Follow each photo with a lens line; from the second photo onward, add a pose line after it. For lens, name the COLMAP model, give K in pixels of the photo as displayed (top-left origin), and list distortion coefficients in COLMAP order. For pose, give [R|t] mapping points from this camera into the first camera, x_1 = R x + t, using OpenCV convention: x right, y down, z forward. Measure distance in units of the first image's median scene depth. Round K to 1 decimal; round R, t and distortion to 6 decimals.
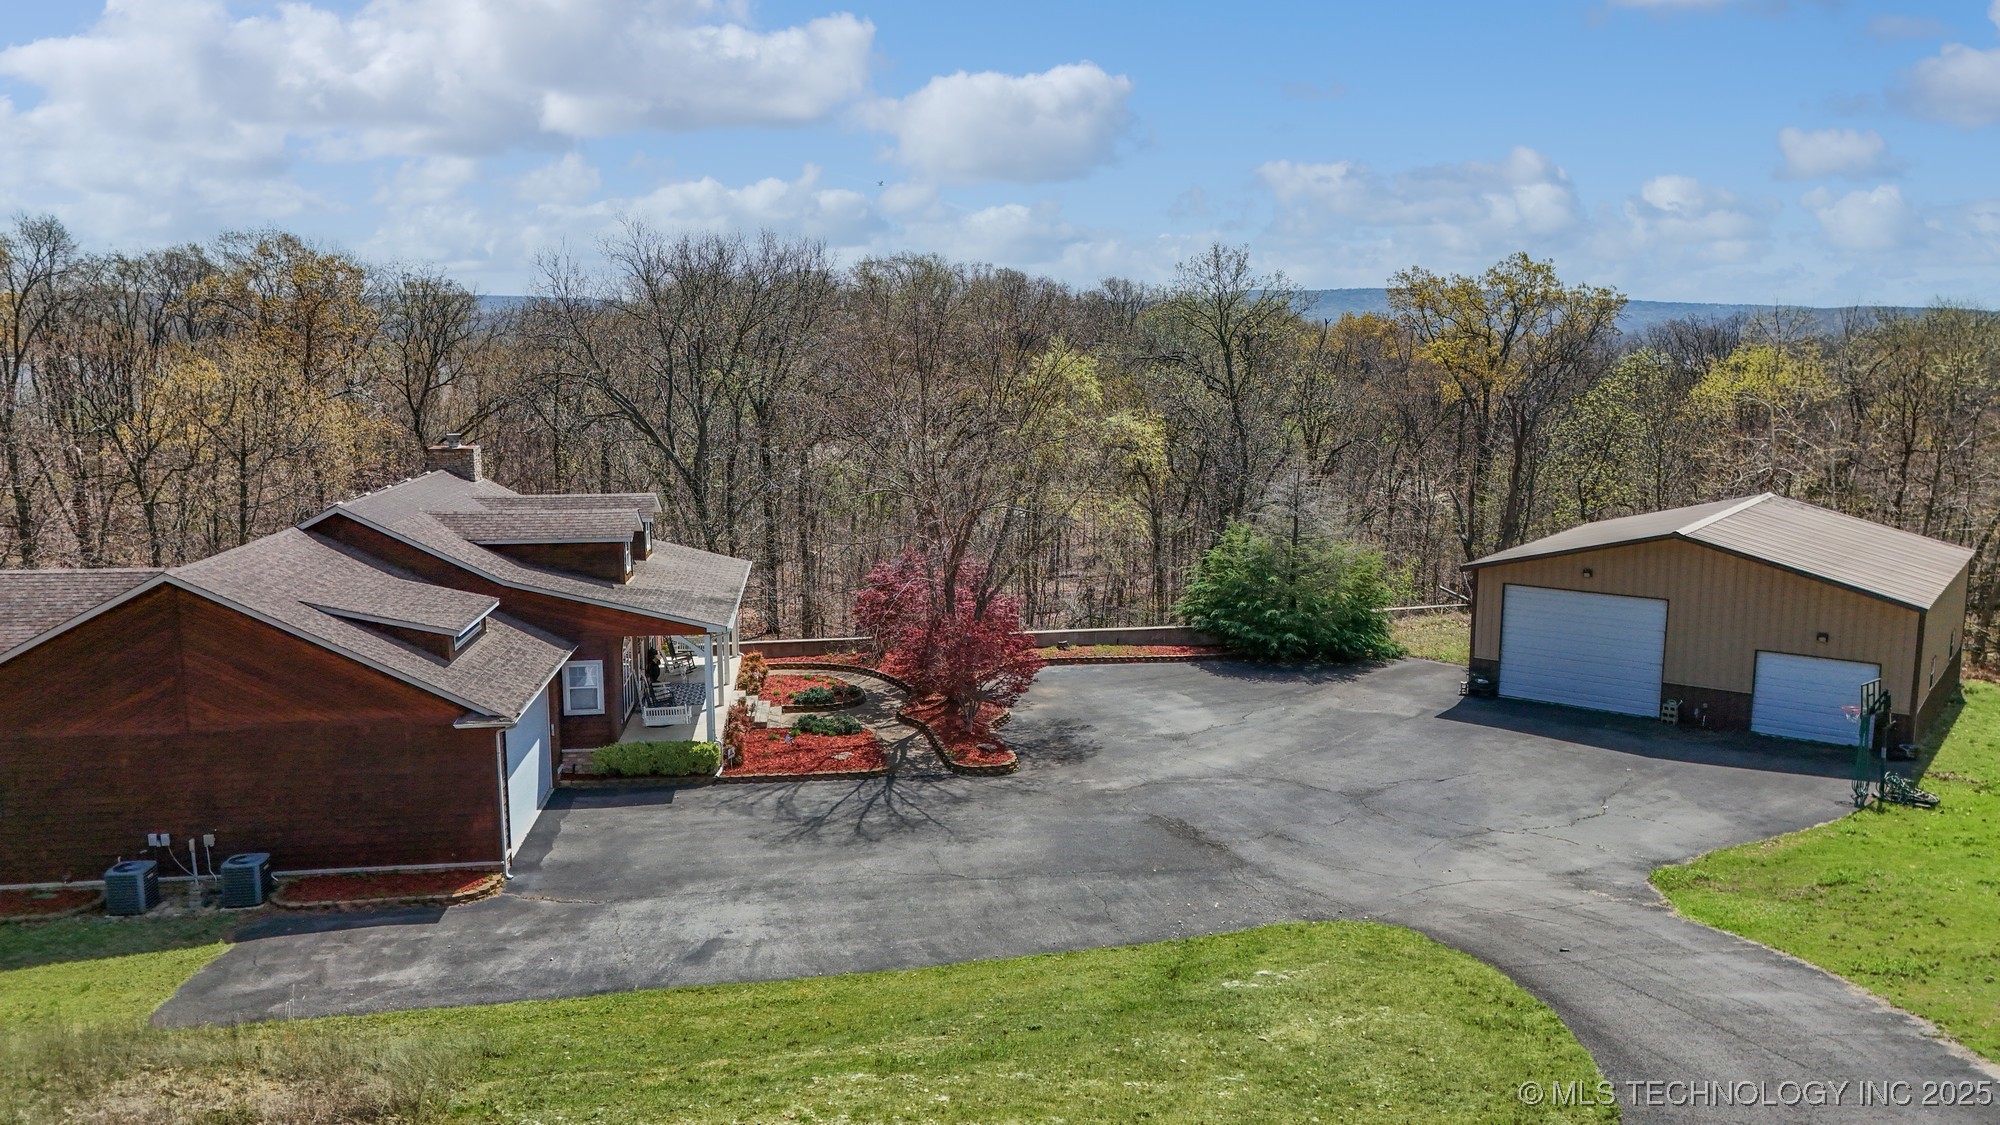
lens RADIAL K [[1492.9, 0, 1001.2], [0, 1492.9, 570.8], [0, 0, 1]] dist [0.055474, -0.001882]
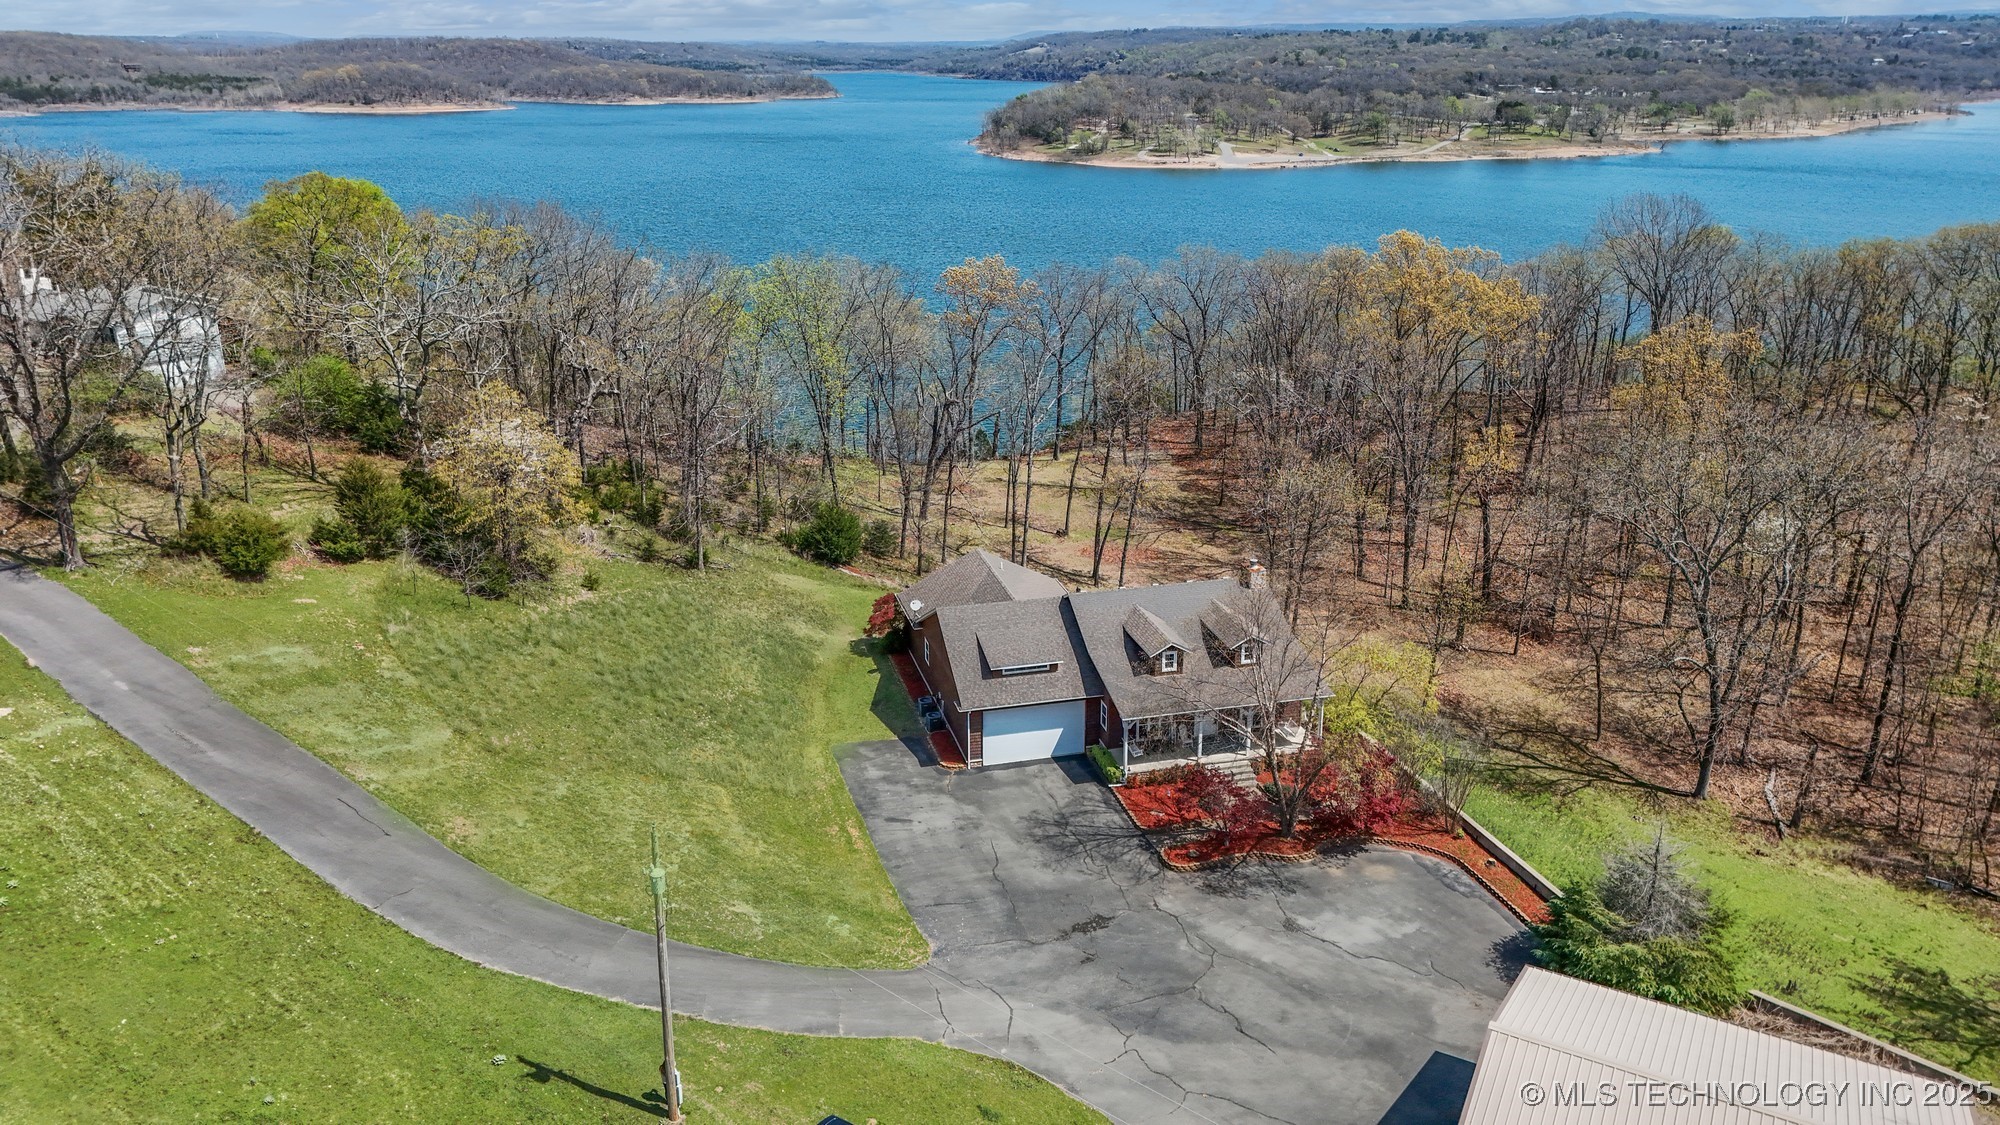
lens RADIAL K [[1440.2, 0, 1002.1], [0, 1440.2, 573.8], [0, 0, 1]] dist [0.124403, -0.149505]
pose [[0.133073, 0.332517, -0.933662, 1.310735], [-0.151744, 0.937769, 0.312351, -0.620111], [0.979421, 0.100112, 0.175249, 0.452863]]
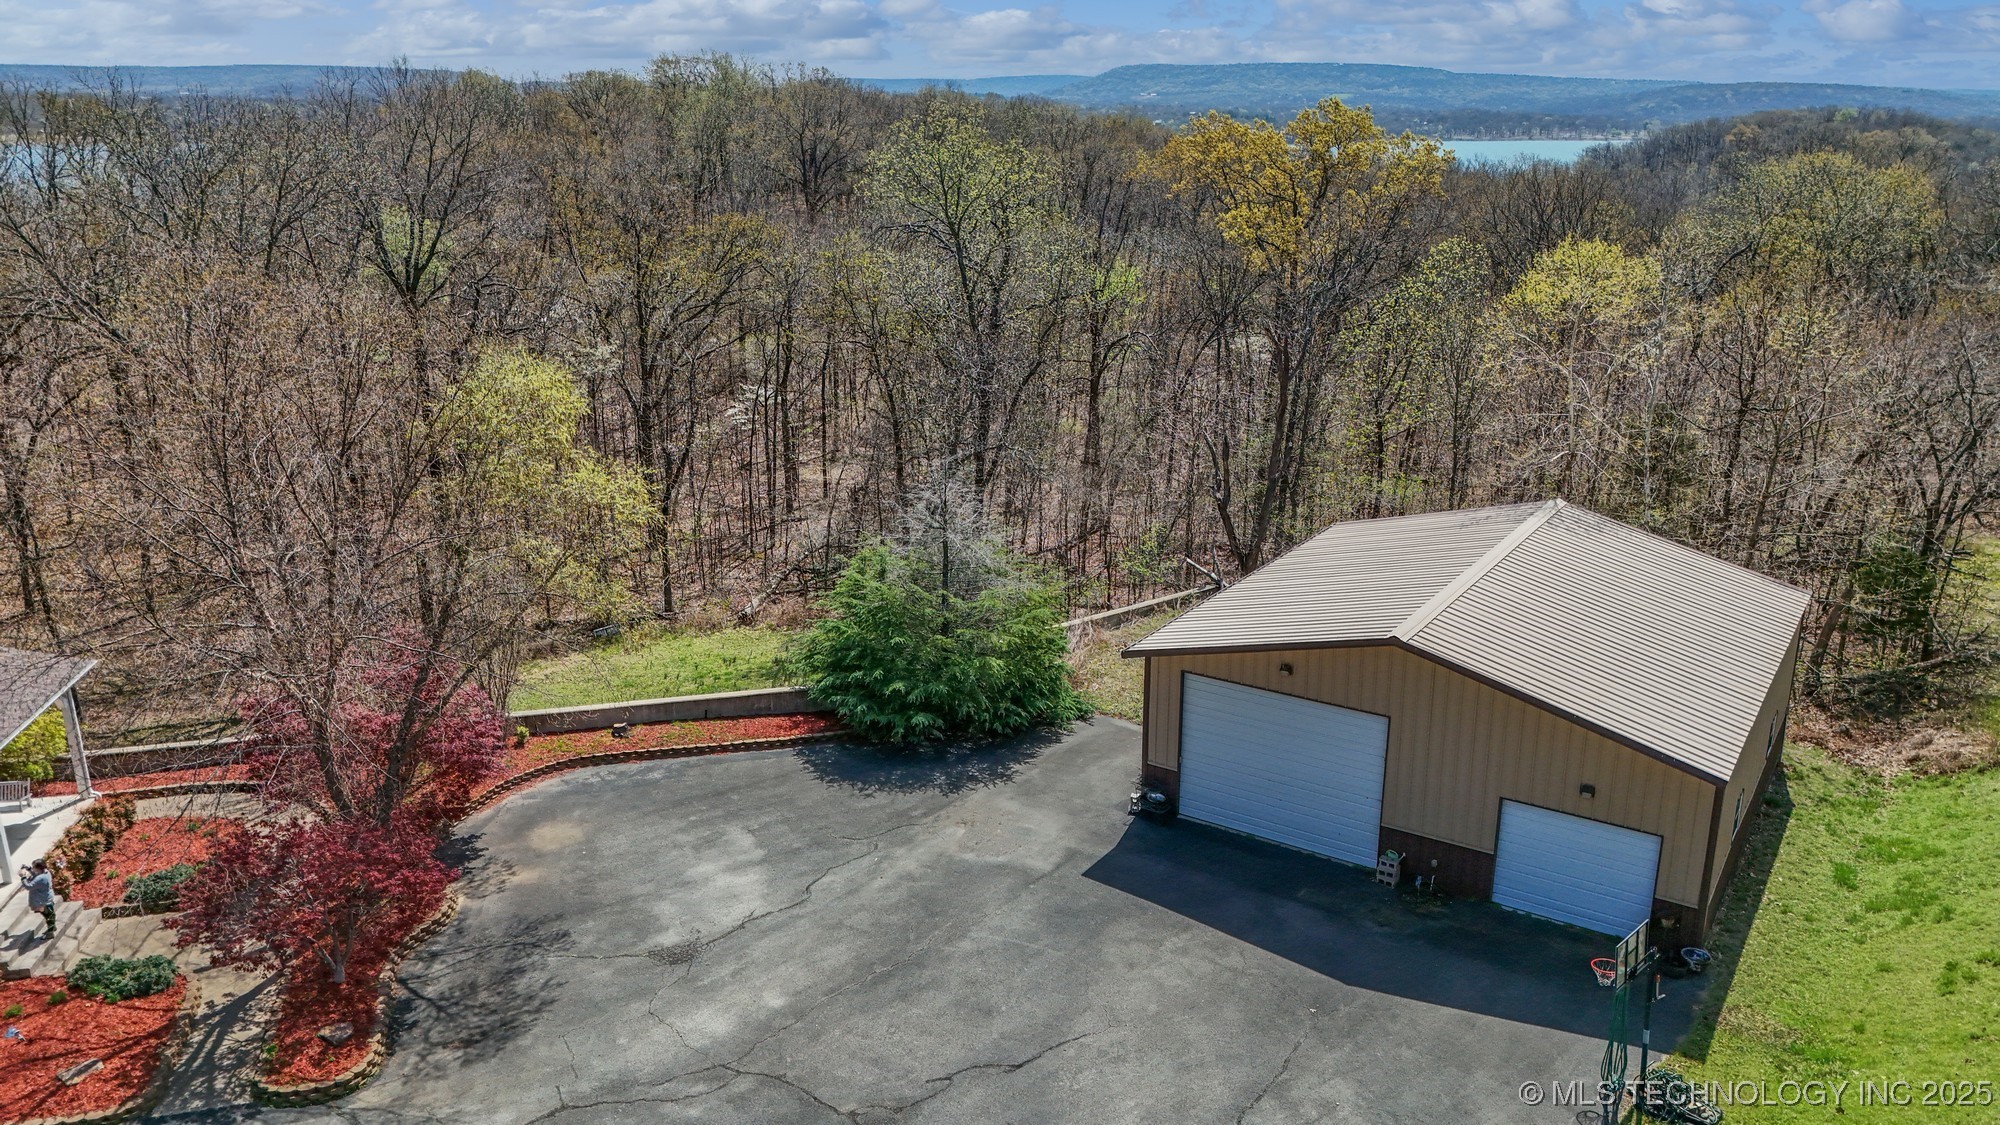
lens RADIAL K [[1497.4, 0, 1000.0], [0, 1497.4, 562.5], [0, 0, 1]] dist [0.112121, -0.113144]
pose [[0.997649, -0.020958, 0.065252, 0.226667], [0.012109, 0.991020, 0.133162, -0.160541], [-0.067457, -0.132059, 0.988944, 0.335206]]
